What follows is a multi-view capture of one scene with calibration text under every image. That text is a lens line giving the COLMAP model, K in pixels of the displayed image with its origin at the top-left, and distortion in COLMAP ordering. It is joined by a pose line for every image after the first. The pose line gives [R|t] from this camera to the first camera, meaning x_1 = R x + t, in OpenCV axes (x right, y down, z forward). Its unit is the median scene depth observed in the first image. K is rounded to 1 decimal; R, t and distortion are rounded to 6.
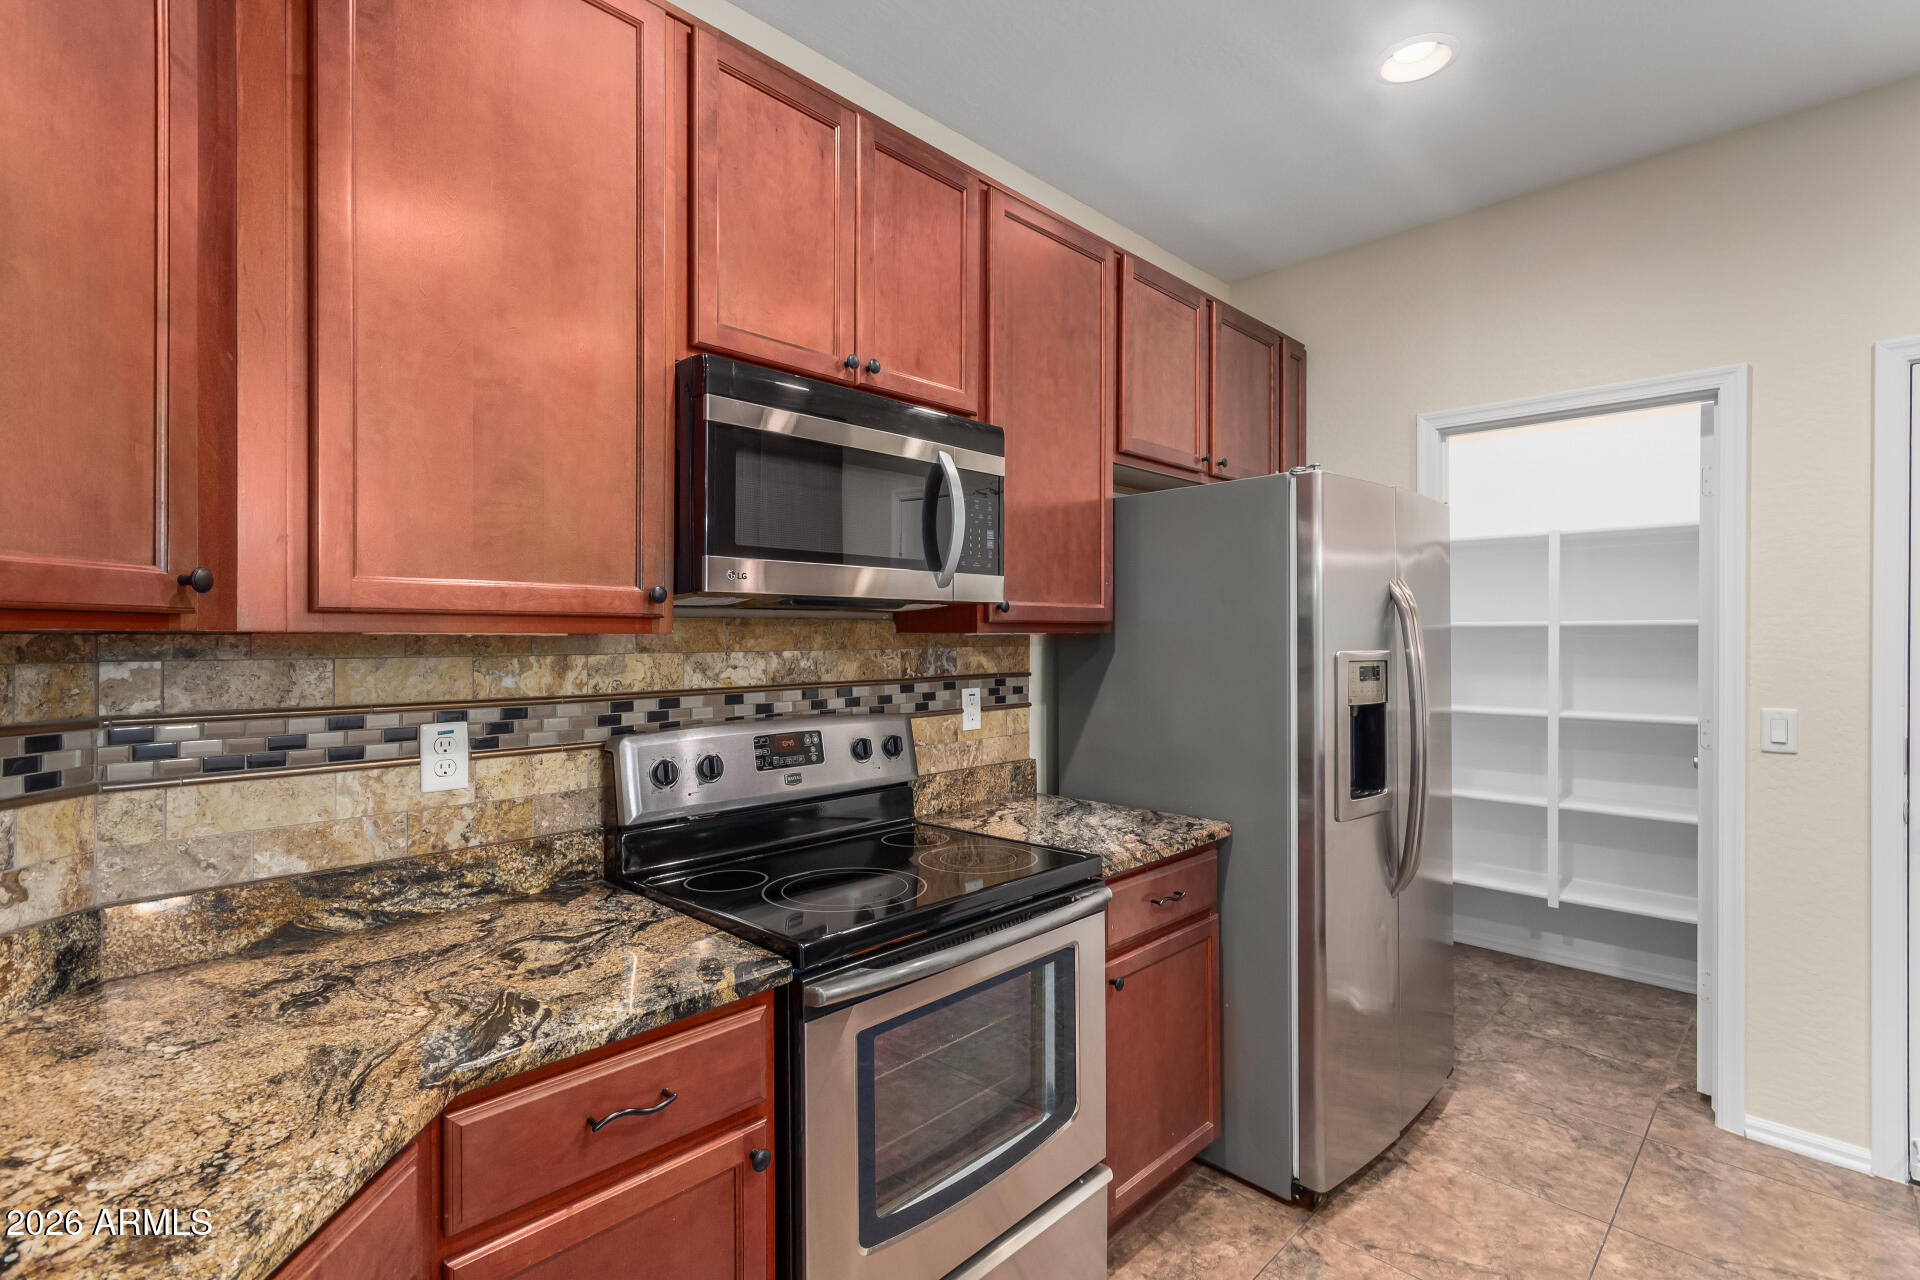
lens RADIAL K [[894.1, 0, 959.9], [0, 894.1, 634.4], [0, 0, 1]] dist [-0.000974, -0.000150]
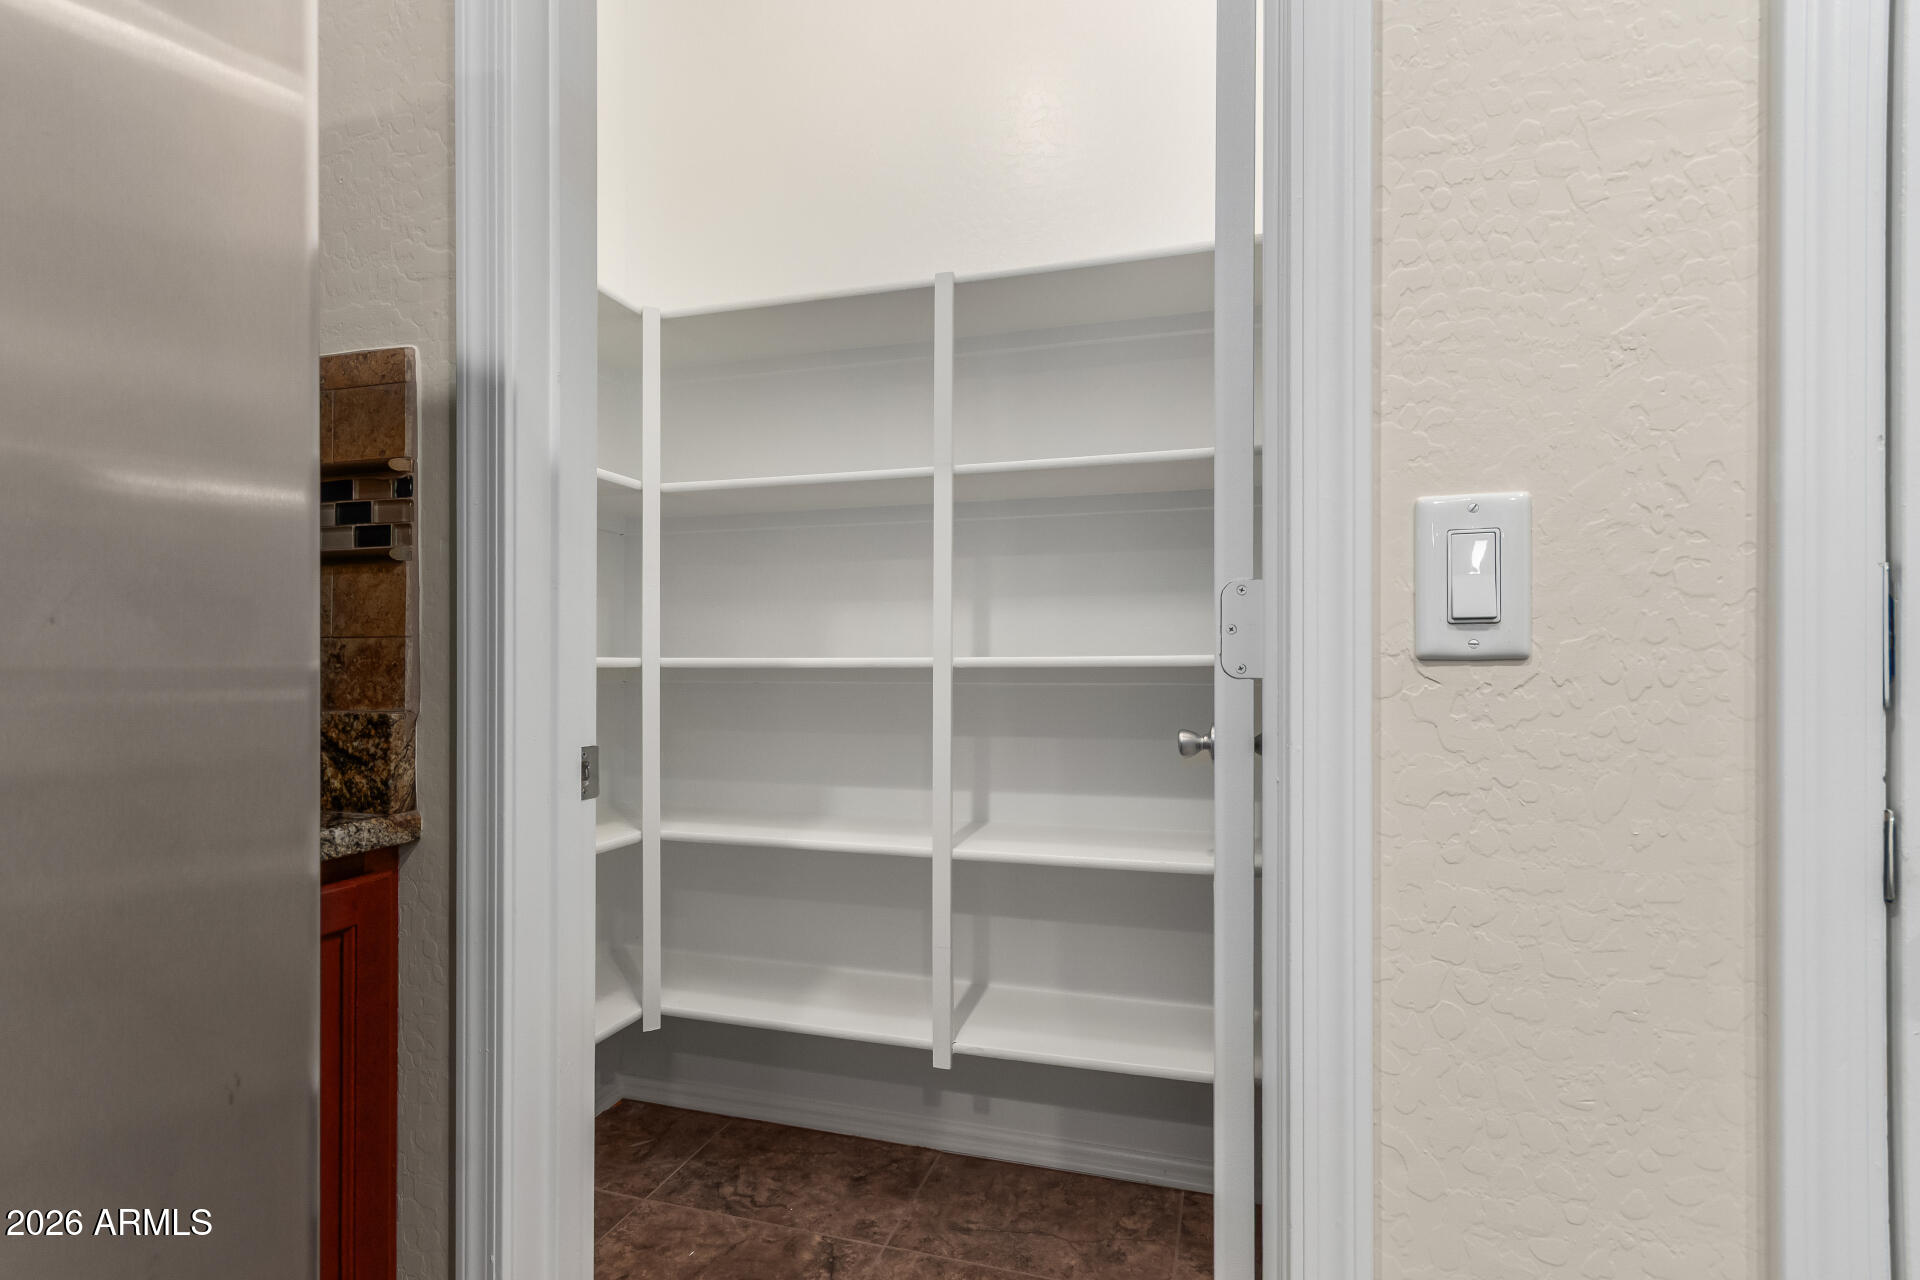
lens RADIAL K [[895.8, 0, 960.2], [0, 895.8, 662.5], [0, 0, 1]] dist [0.002096, 0.000194]
pose [[0.886970, 0.002025, 0.461823, 0.453546], [0.000390, 0.999987, -0.005134, 0.092829], [-0.461828, 0.004734, 0.886957, 0.573887]]
